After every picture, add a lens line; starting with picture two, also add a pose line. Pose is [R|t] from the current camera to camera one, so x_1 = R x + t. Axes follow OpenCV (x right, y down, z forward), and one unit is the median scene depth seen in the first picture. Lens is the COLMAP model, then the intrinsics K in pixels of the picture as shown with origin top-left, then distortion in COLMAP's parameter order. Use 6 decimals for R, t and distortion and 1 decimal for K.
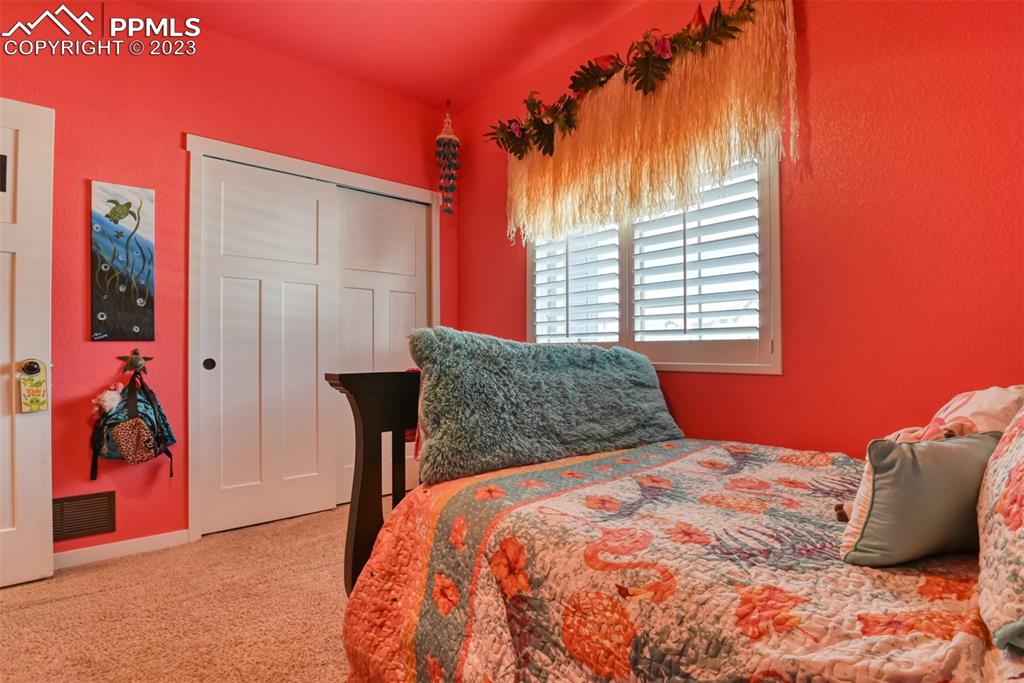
lens RADIAL K [[501.3, 0, 511.4], [0, 501.3, 347.5], [0, 0, 1]] dist [-0.021461, -0.003494]
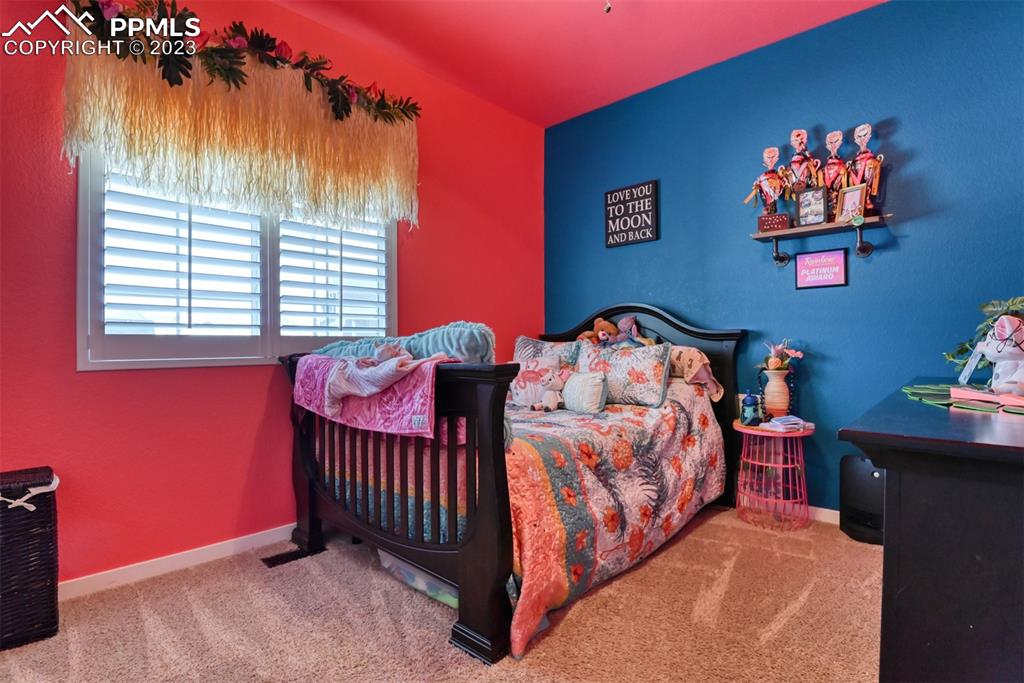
lens RADIAL K [[501.3, 0, 508.0], [0, 501.3, 345.2], [0, 0, 1]] dist [-0.021461, -0.003494]
pose [[-0.088127, 0.002461, 0.996106, -0.842761], [0.003463, 0.999992, -0.002164, 0.011689], [-0.996103, 0.003259, -0.088134, 0.664569]]
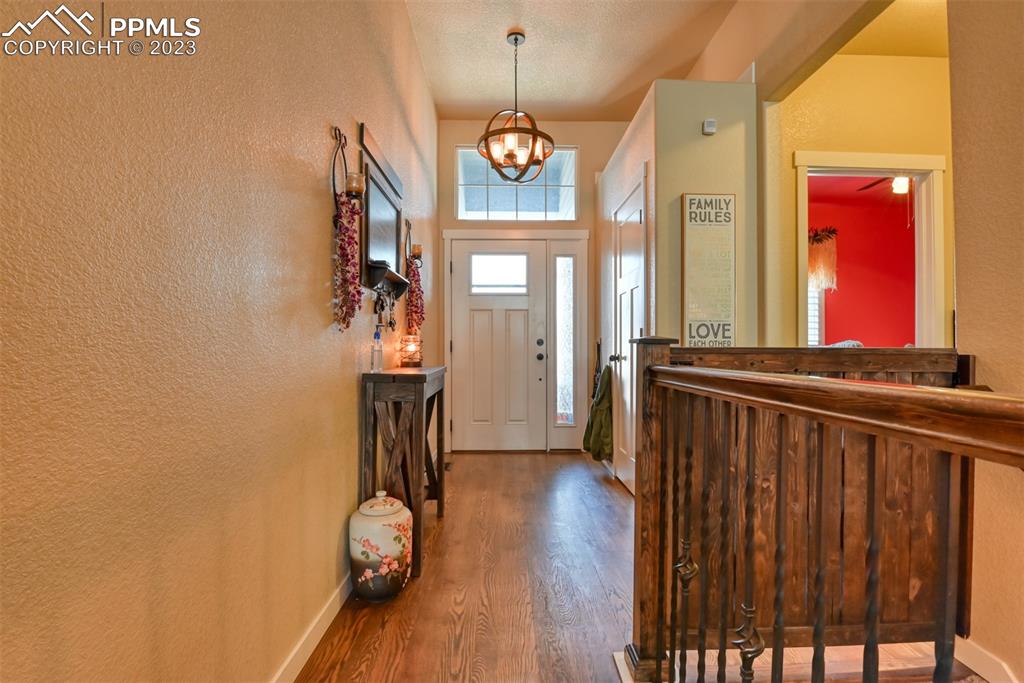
lens RADIAL K [[501.3, 0, 512.6], [0, 501.3, 344.4], [0, 0, 1]] dist [-0.021461, -0.003494]
pose [[0.653968, 0.007336, 0.756486, -2.568206], [-0.004419, 0.999973, -0.005877, 0.007902], [-0.756509, 0.000500, 0.653983, 0.371167]]
